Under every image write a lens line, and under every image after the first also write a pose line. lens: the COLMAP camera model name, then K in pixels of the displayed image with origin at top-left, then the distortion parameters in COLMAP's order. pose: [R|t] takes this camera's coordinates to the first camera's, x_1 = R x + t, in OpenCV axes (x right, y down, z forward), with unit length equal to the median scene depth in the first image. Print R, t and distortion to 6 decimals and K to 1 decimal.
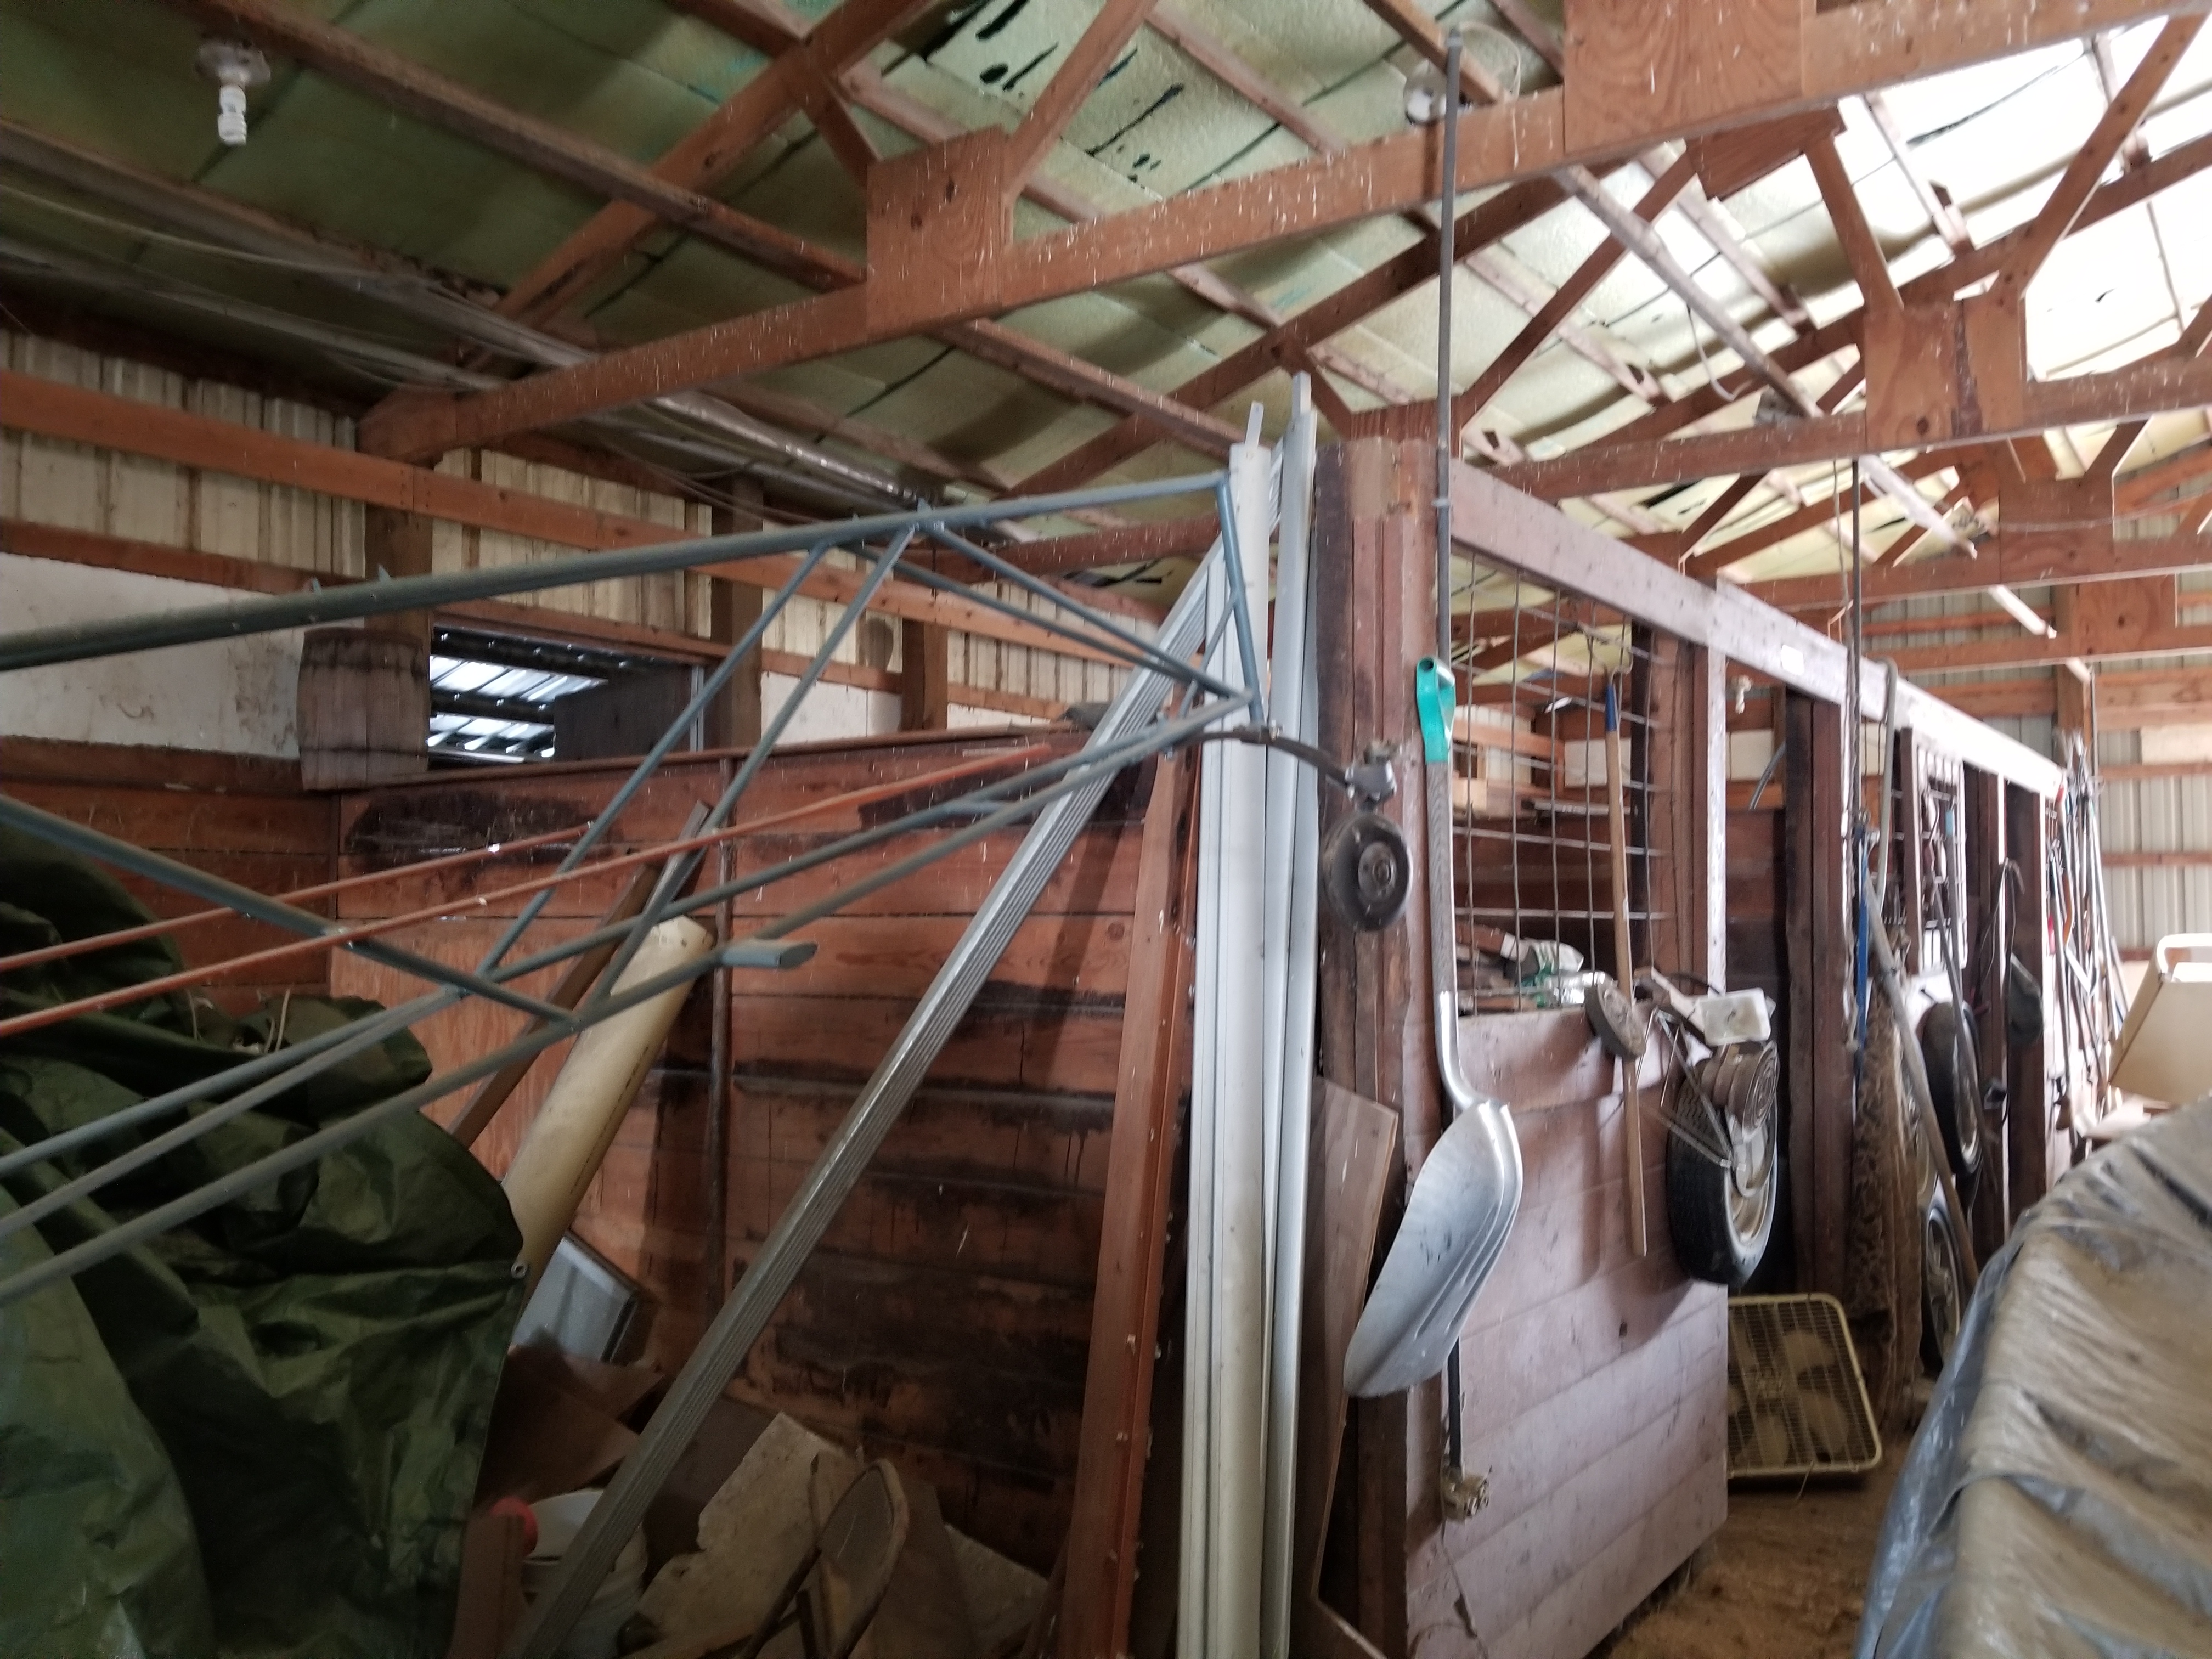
lens RADIAL K [[1735.4, 0, 1099.5], [0, 1735.4, 832.9], [0, 0, 1]] dist [0.067269, -0.108511]
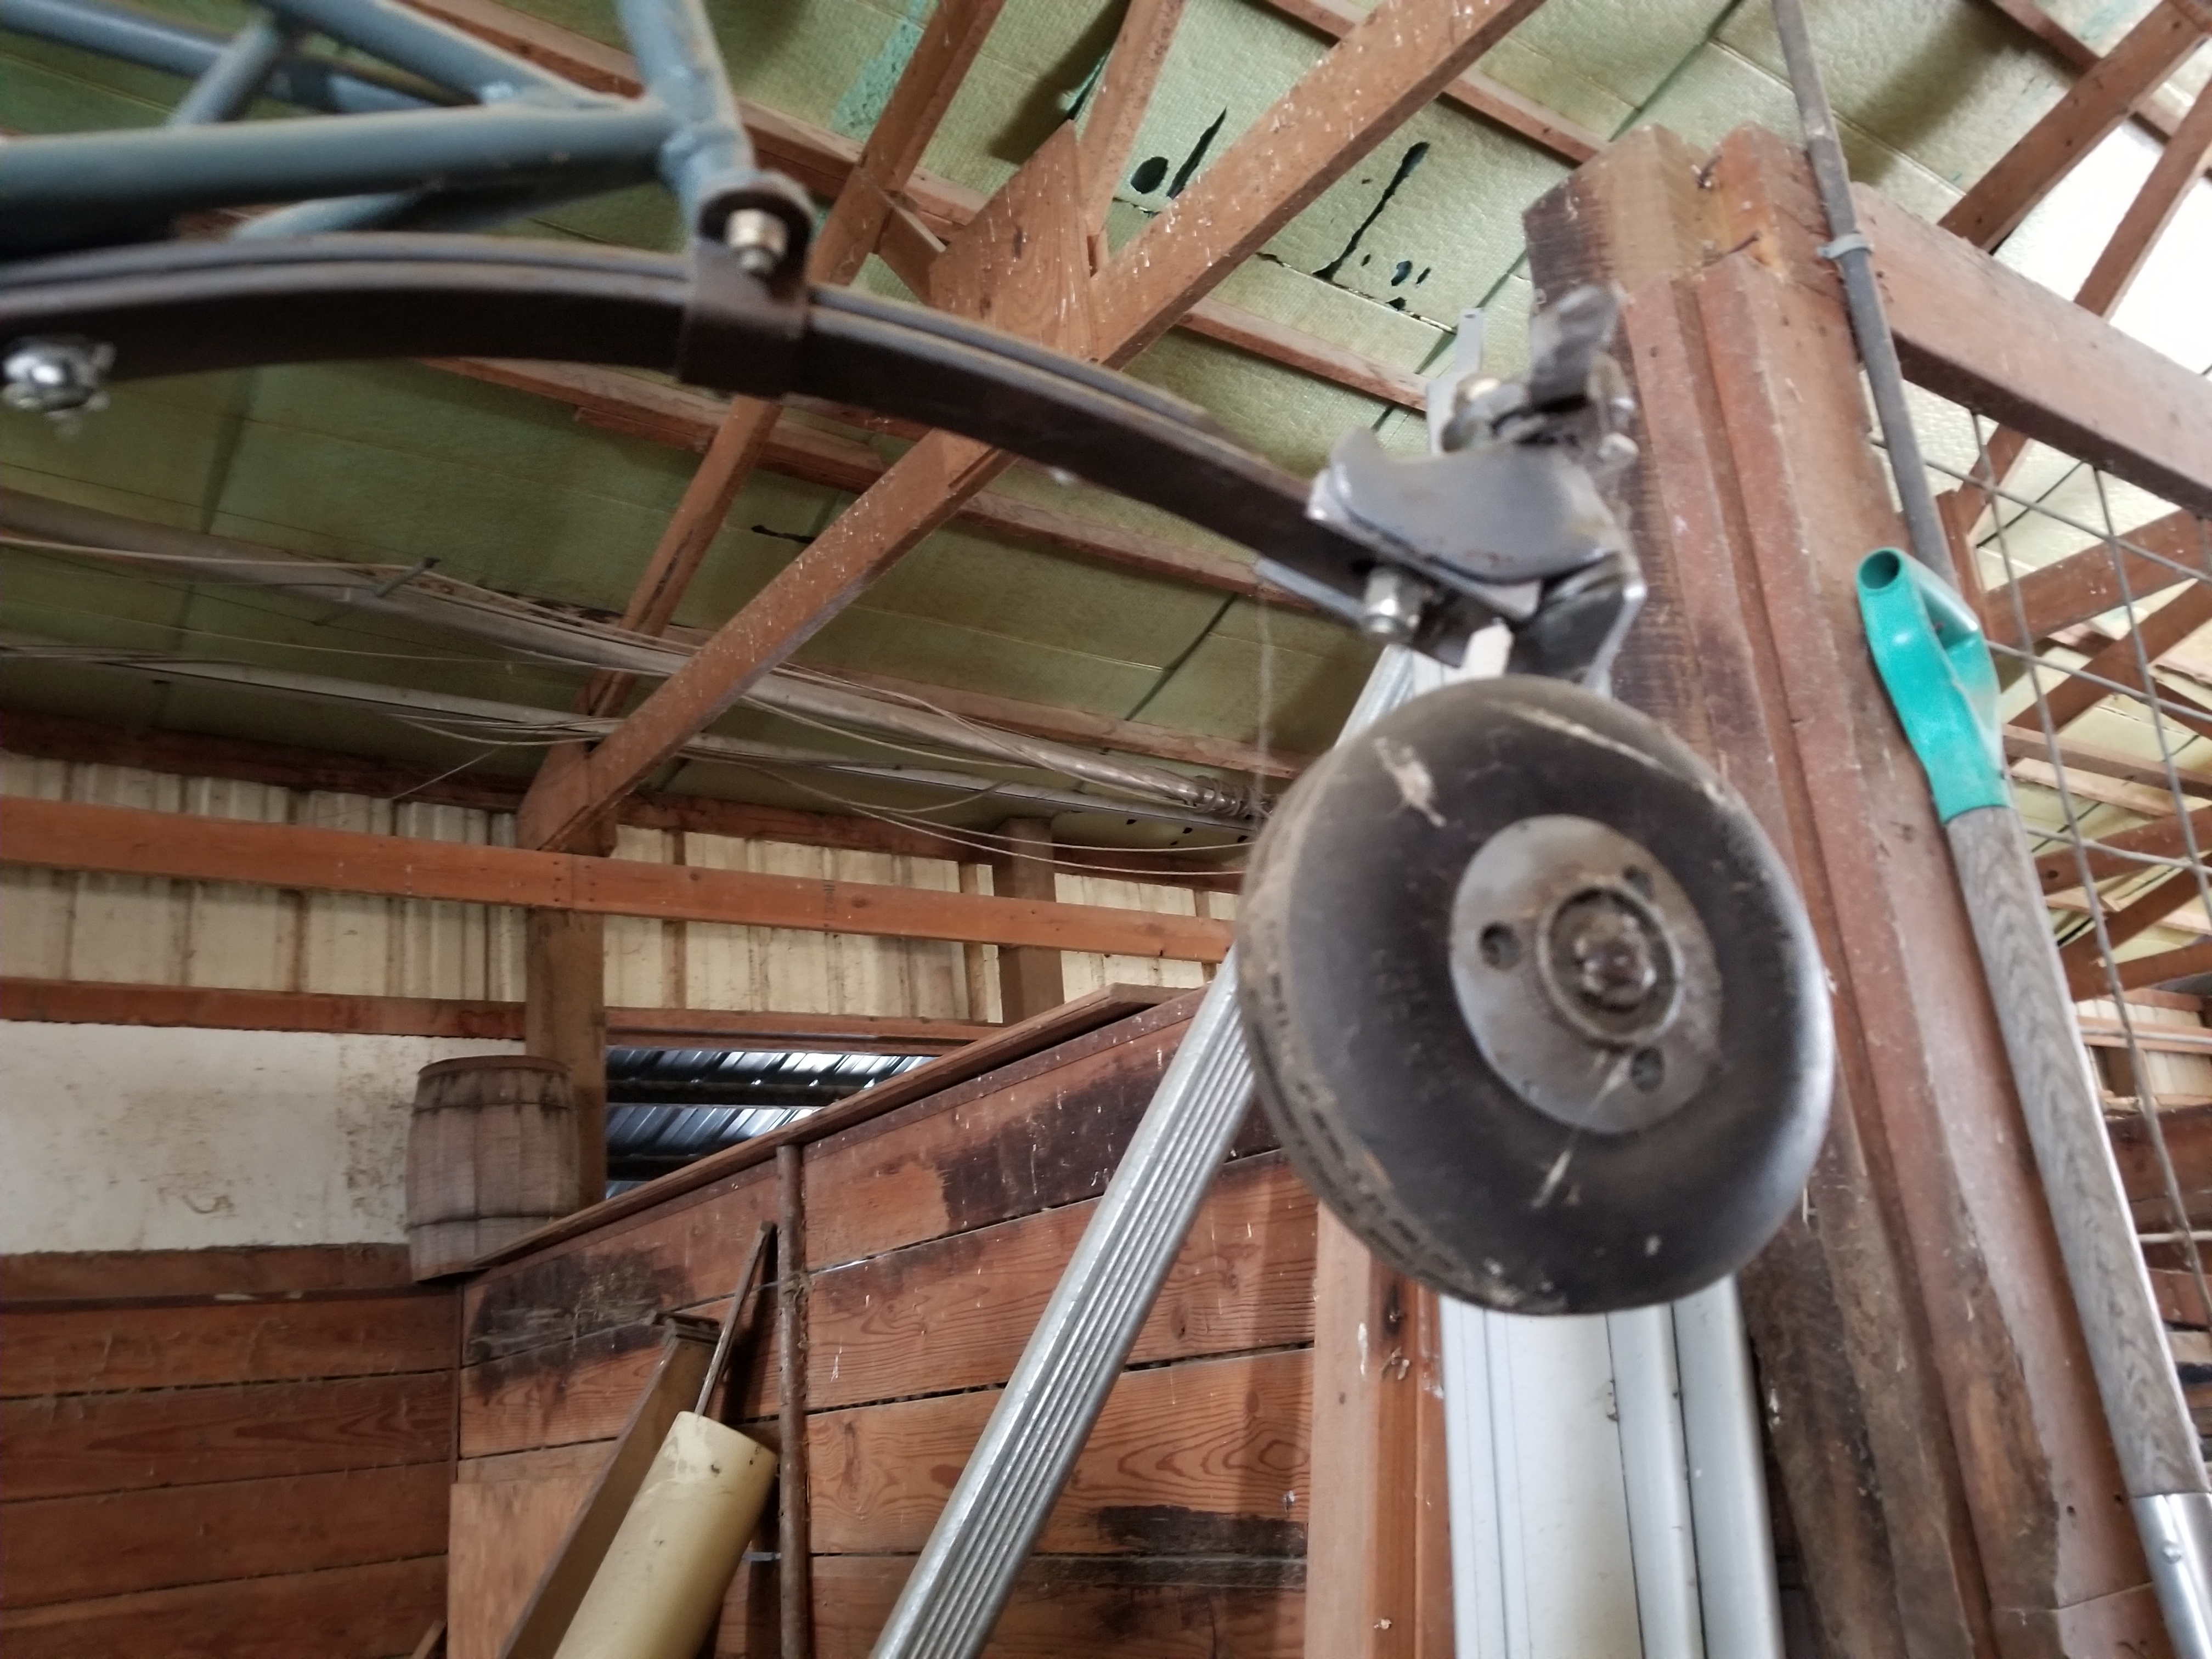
lens RADIAL K [[1730.4, 0, 1122.6], [0, 1730.4, 818.7], [0, 0, 1]] dist [0.073478, -0.118520]
pose [[0.943814, -0.187881, -0.271873, 0.090821], [0.112040, 0.955864, -0.271610, 0.028347], [0.310904, 0.225888, 0.923208, 0.440750]]
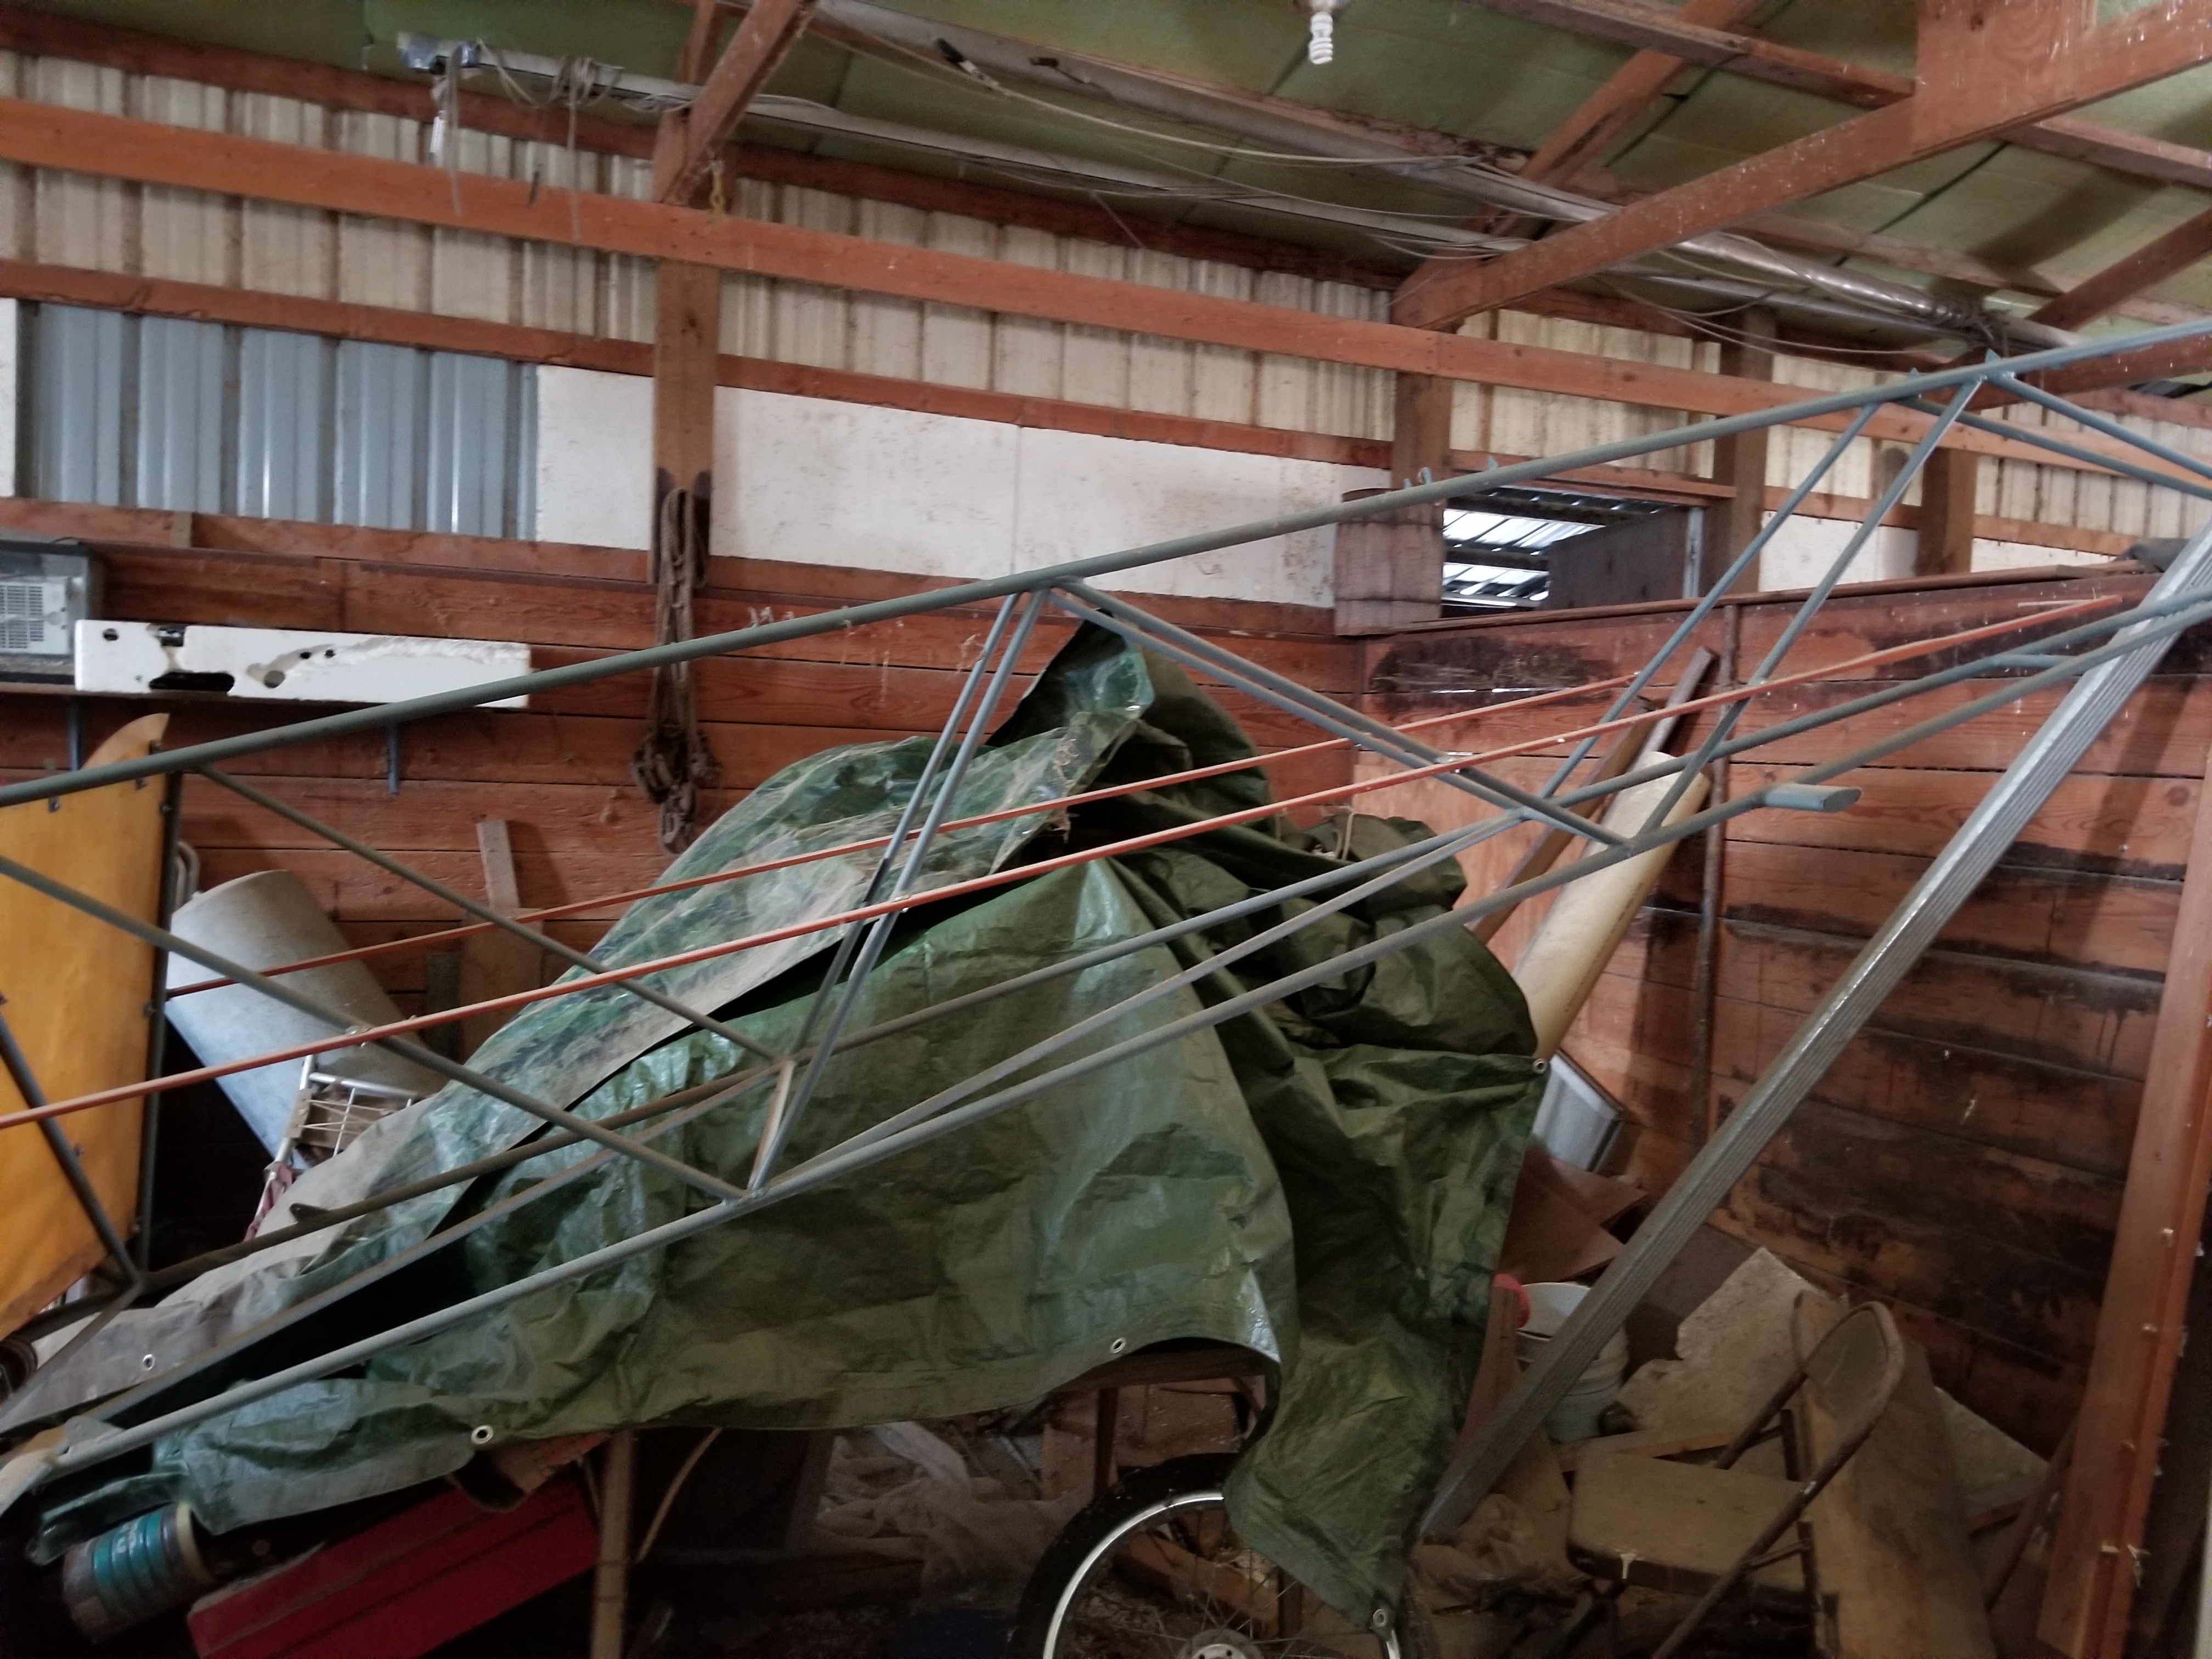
lens RADIAL K [[1730.4, 0, 1122.6], [0, 1730.4, 818.7], [0, 0, 1]] dist [0.073478, -0.118520]
pose [[0.862022, 0.057219, -0.503631, -0.003968], [-0.015674, 0.996142, 0.086347, -0.001237], [0.506629, -0.066540, 0.859593, -0.049970]]
